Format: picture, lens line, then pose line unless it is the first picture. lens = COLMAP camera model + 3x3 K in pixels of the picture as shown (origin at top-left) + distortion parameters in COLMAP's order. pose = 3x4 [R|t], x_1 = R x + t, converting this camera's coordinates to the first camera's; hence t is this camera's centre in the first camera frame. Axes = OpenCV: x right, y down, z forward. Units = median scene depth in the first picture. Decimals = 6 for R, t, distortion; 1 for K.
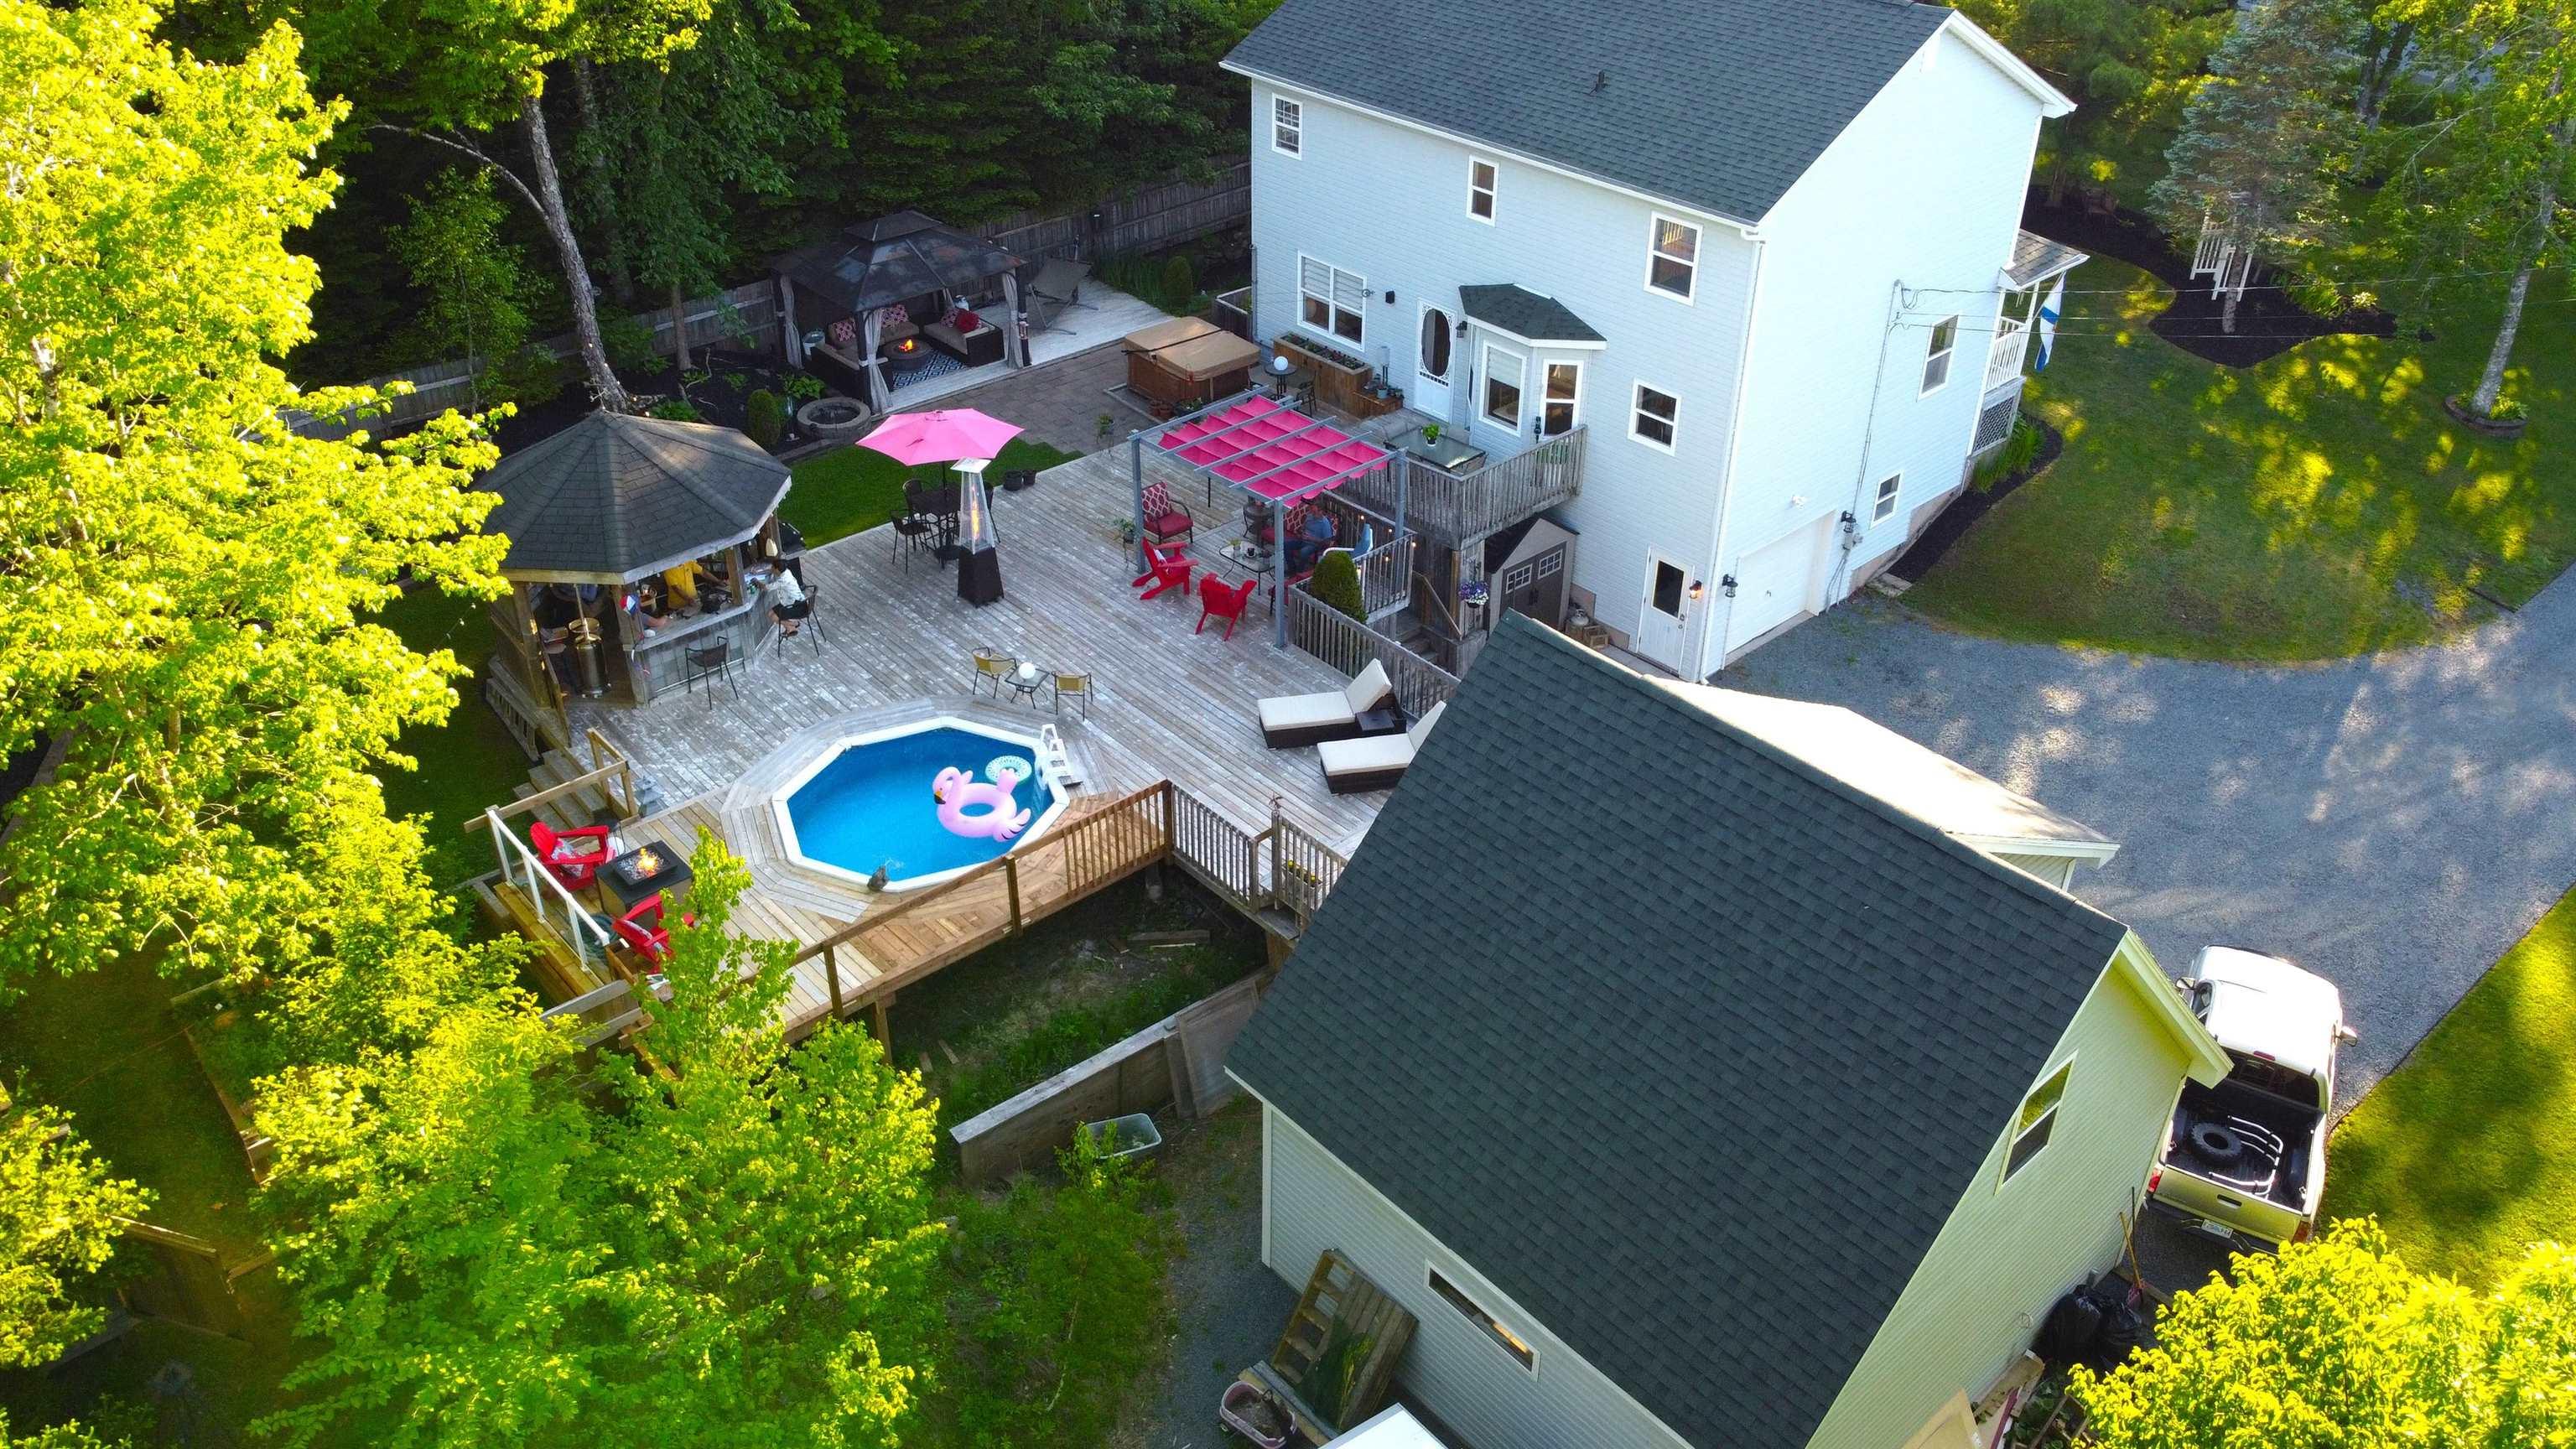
lens RADIAL K [[1951.9, 0, 1288.0], [0, 1951.9, 724.5], [0, 0, 1]] dist [0.003631, -0.015925]
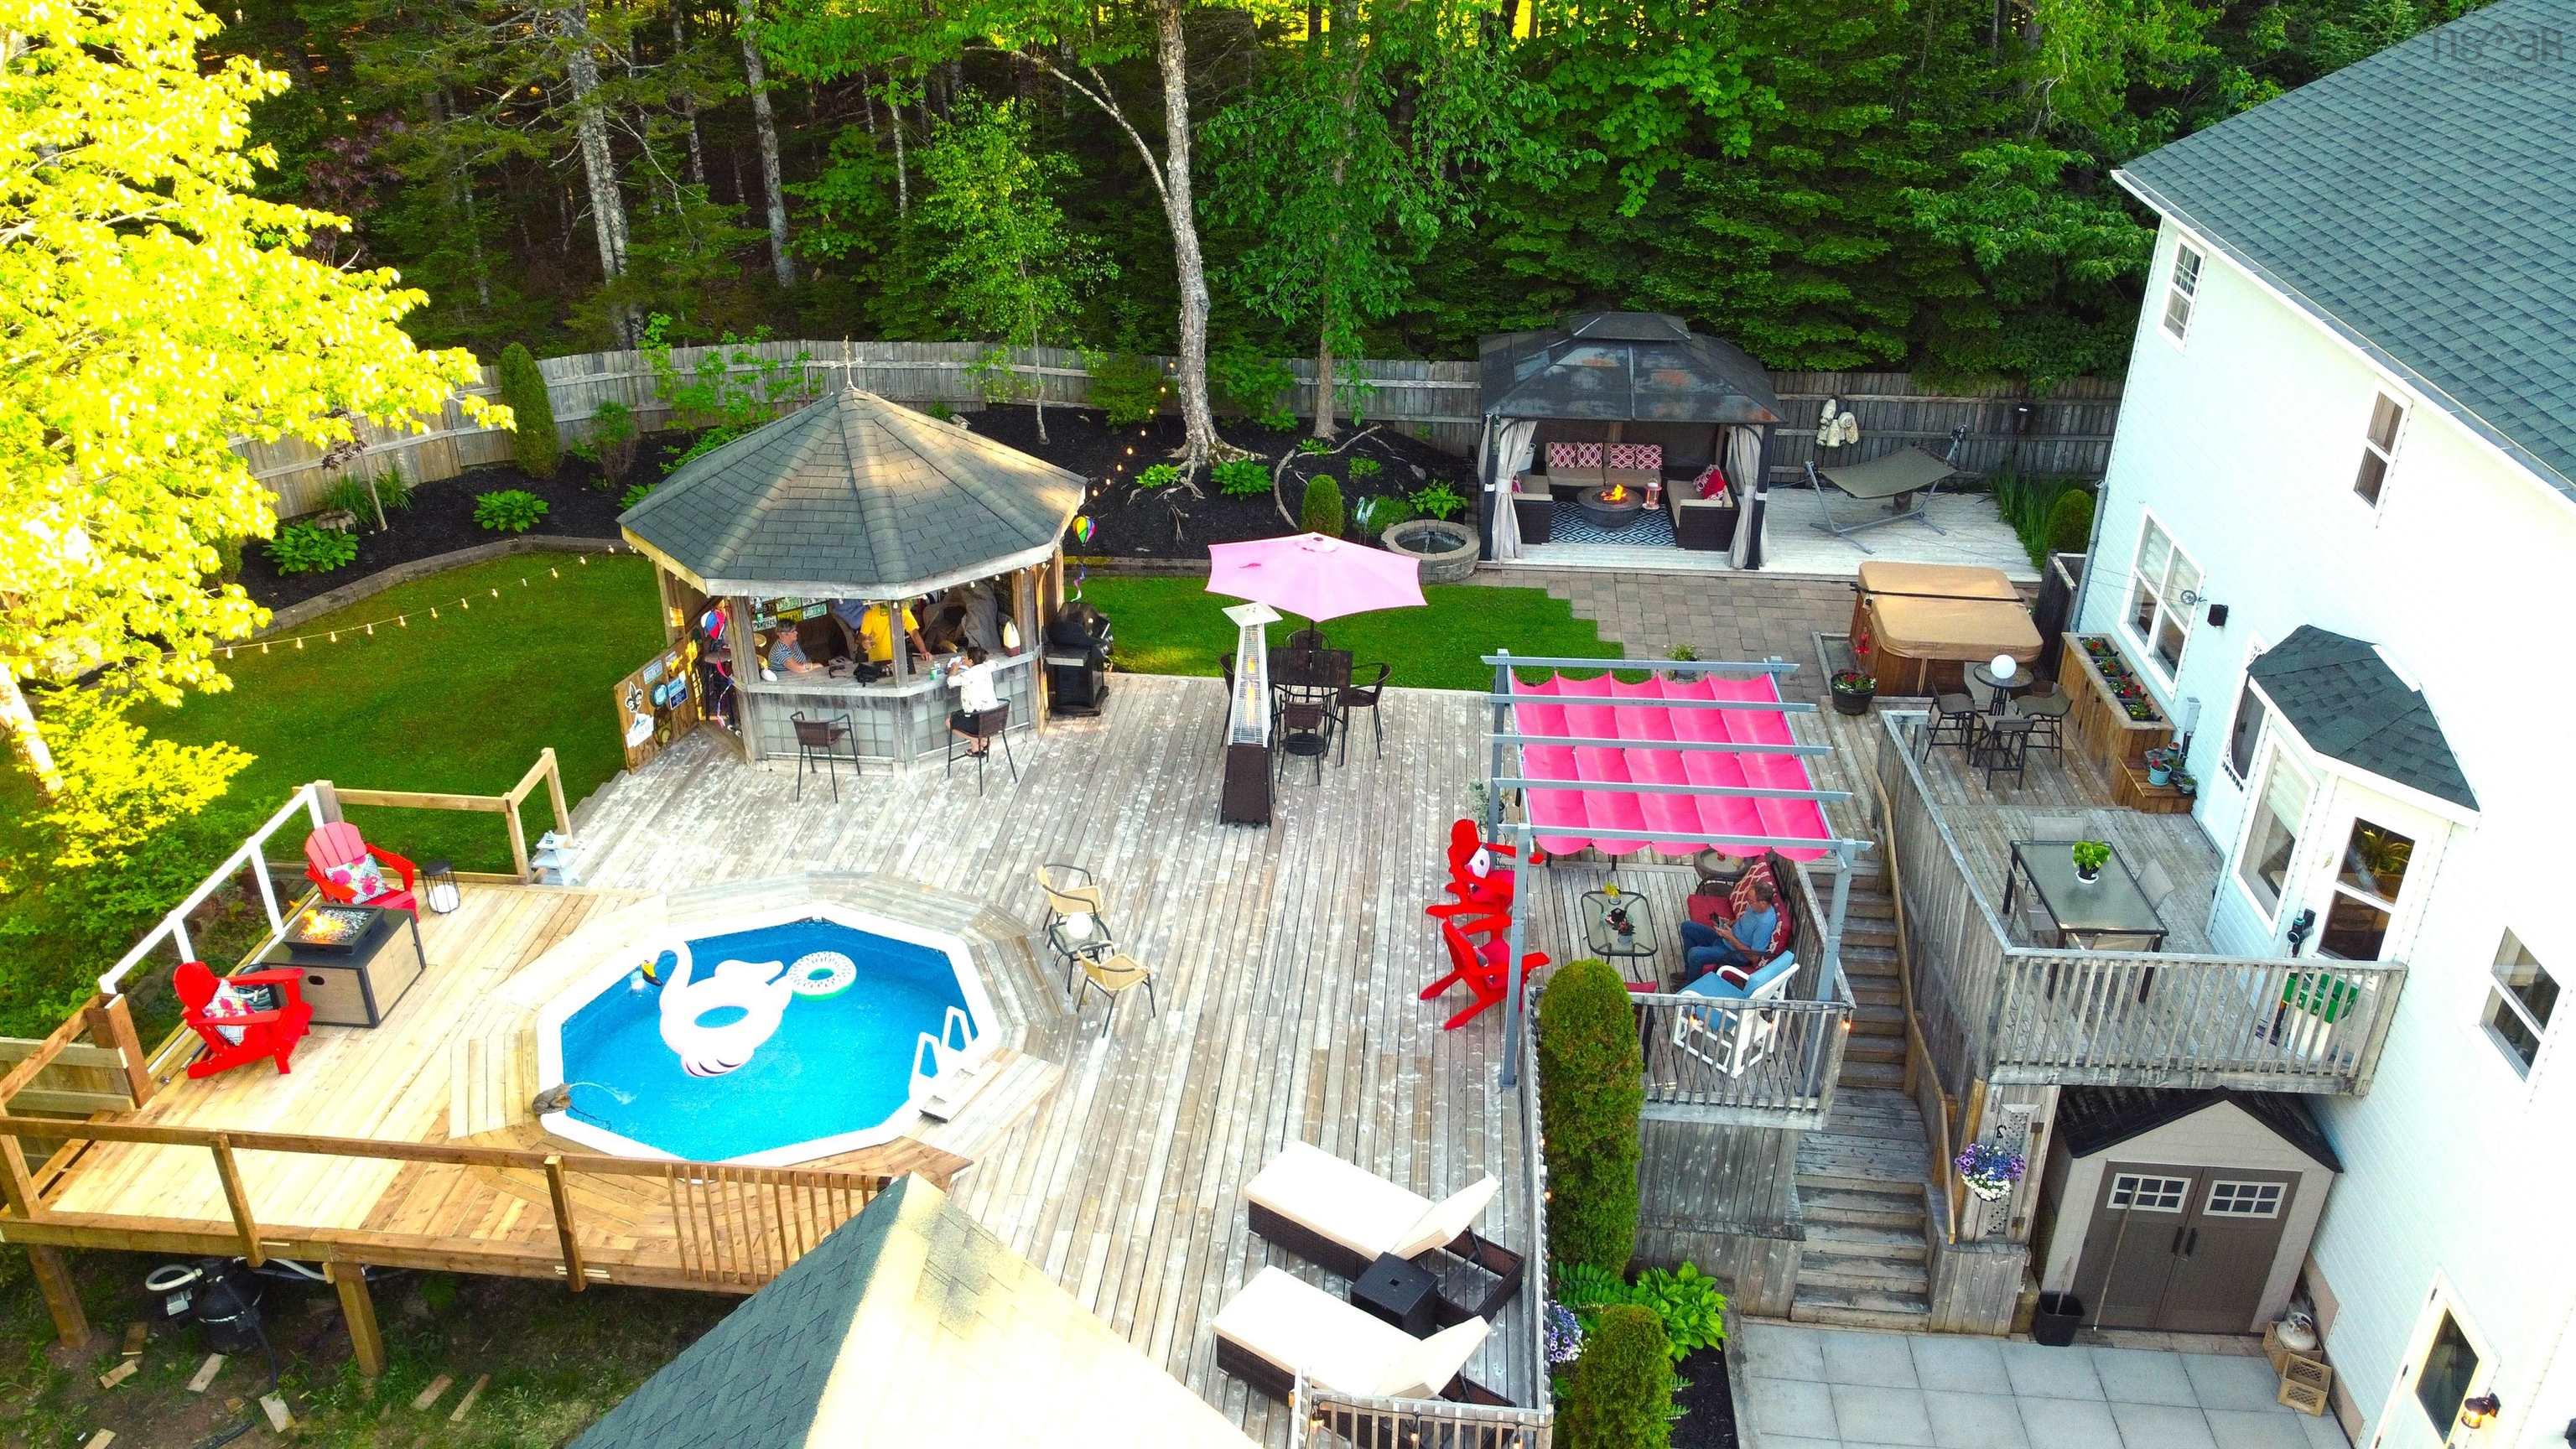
lens RADIAL K [[1948.2, 0, 1288.0], [0, 1948.2, 724.5], [0, 0, 1]] dist [-0.006427, -0.009434]
pose [[0.691419, 0.335741, -0.639701, 0.271051], [-0.398176, 0.915926, 0.050347, -0.135435], [0.602823, 0.219903, 0.766973, 0.512296]]
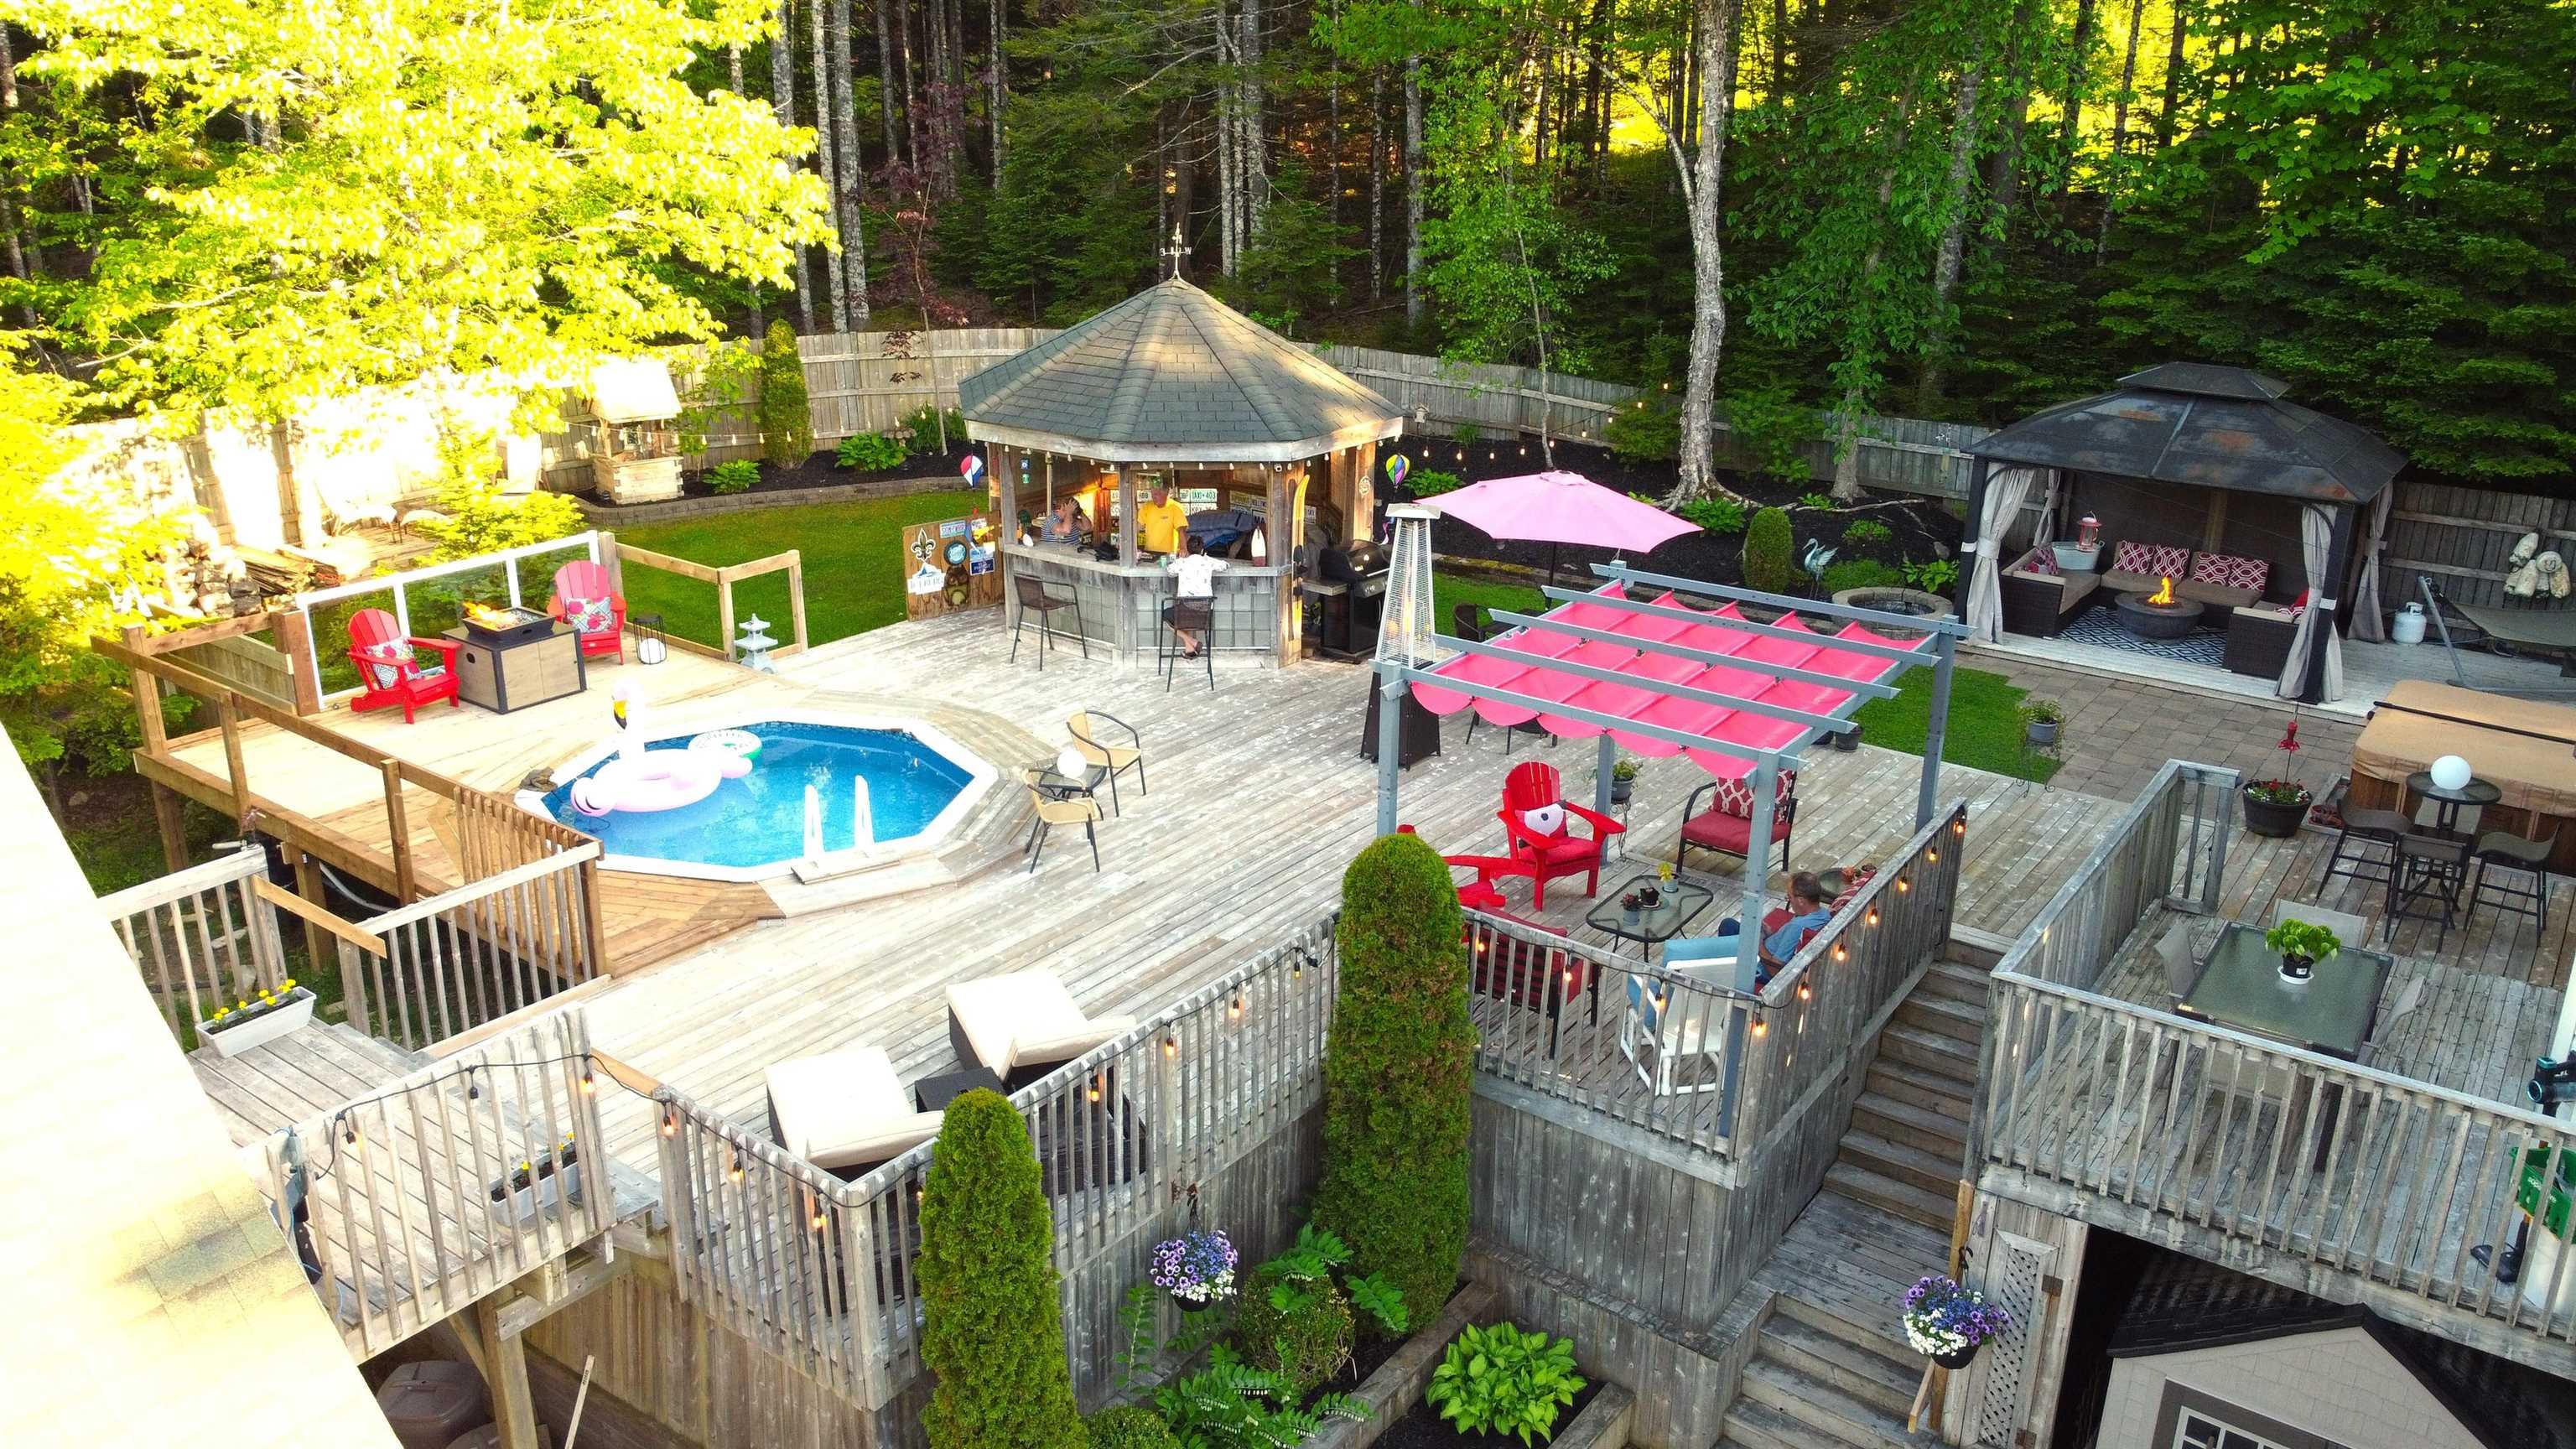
lens RADIAL K [[1951.9, 0, 1288.0], [0, 1951.9, 724.5], [0, 0, 1]] dist [0.003631, -0.015925]
pose [[0.201346, 0.323969, -0.924394, 0.374834], [-0.544488, 0.821502, 0.169312, -0.156981], [0.814243, 0.469231, 0.341803, 0.796332]]
